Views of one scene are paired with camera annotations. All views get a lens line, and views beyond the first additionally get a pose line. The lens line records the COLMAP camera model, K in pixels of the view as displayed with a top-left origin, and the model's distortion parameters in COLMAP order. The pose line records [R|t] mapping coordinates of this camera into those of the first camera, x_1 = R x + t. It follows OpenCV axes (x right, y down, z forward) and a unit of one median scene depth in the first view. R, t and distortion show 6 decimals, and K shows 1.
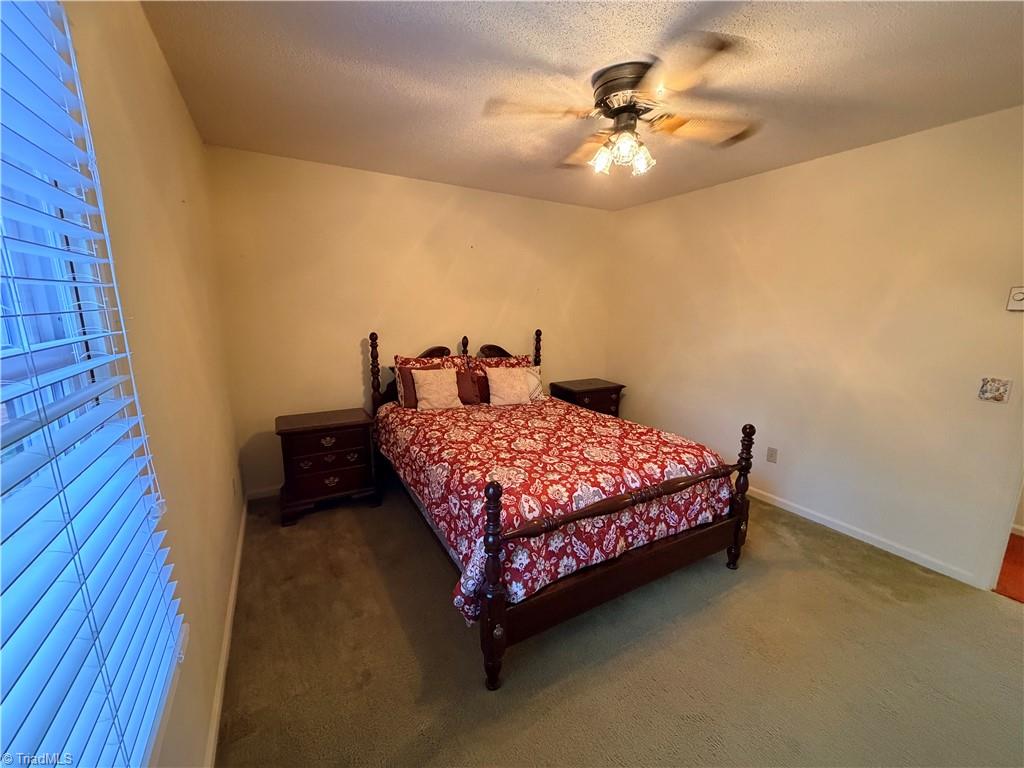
lens RADIAL K [[409.1, 0, 511.4], [0, 409.1, 384.7], [0, 0, 1]] dist [-0.002159, 0.000455]
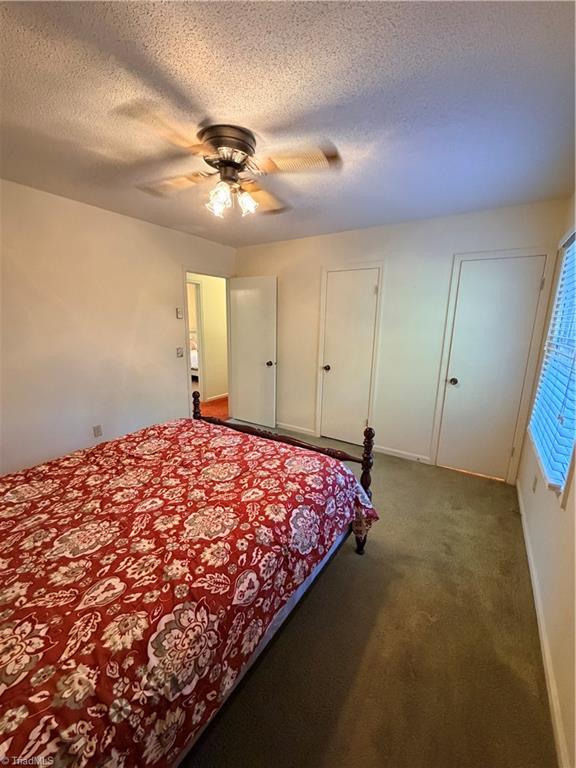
lens RADIAL K [[306.8, 0, 288.5], [0, 306.8, 382.8], [0, 0, 1]] dist [-0.002159, 0.000455]
pose [[-0.459316, -0.200625, 0.865320, -0.624111], [0.143785, 0.944520, 0.295310, -0.237968], [-0.876559, 0.260060, -0.404986, 1.152685]]
